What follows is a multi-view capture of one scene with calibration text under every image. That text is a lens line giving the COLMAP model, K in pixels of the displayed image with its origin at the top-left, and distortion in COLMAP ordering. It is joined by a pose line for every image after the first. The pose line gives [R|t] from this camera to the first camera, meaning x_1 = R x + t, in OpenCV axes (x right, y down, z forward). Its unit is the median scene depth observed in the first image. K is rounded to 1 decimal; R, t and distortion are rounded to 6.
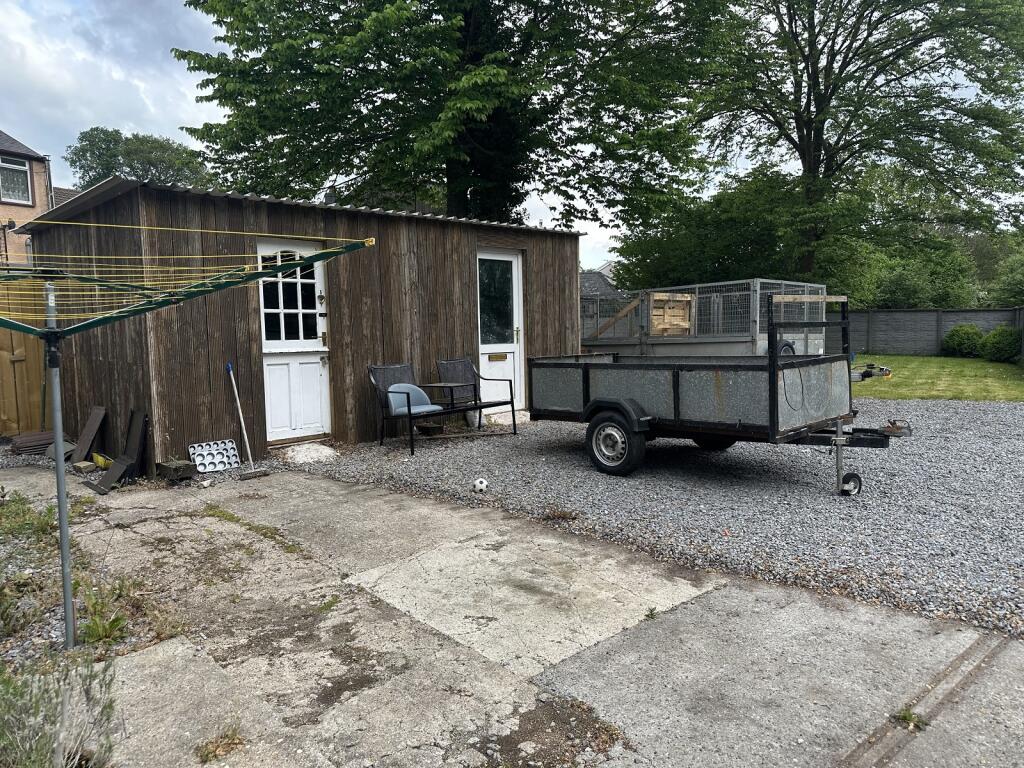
lens RADIAL K [[698.0, 0, 512.0], [0, 698.0, 384.0], [0, 0, 1]] dist [0.003255, -0.066440]
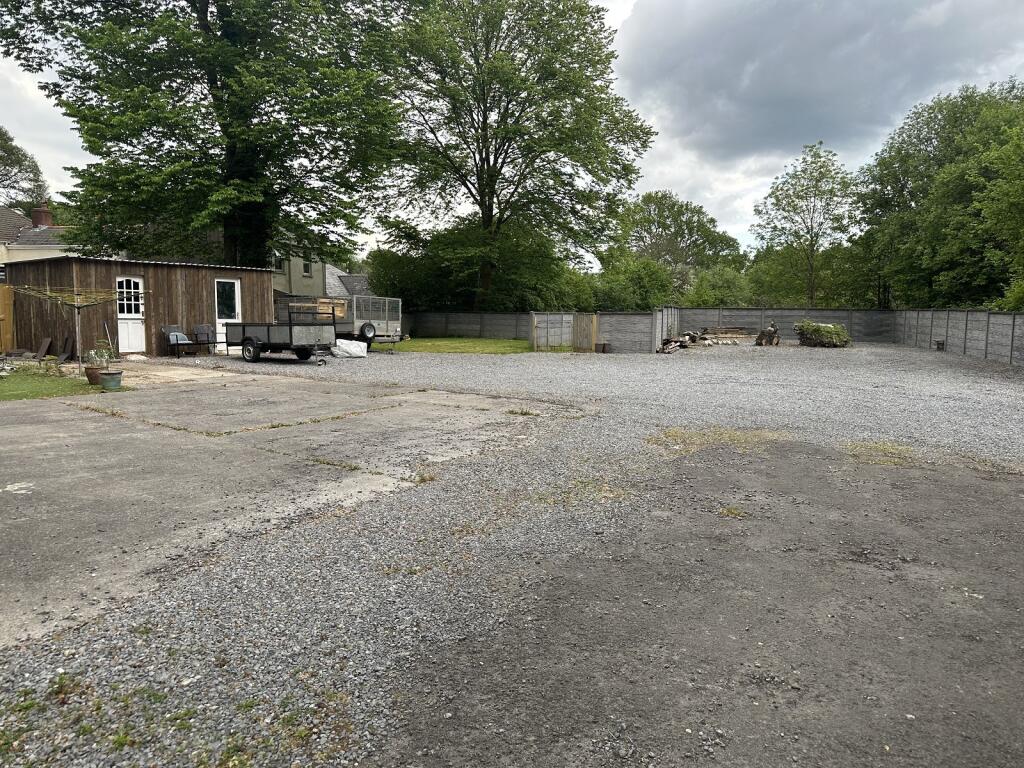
lens RADIAL K [[698.0, 0, 512.0], [0, 698.0, 384.0], [0, 0, 1]] dist [0.003255, -0.066440]
pose [[0.975217, 0.008975, 0.221067, 0.475119], [-0.011017, 0.999907, 0.008006, 0.153510], [-0.220974, -0.010243, 0.975226, -1.731011]]
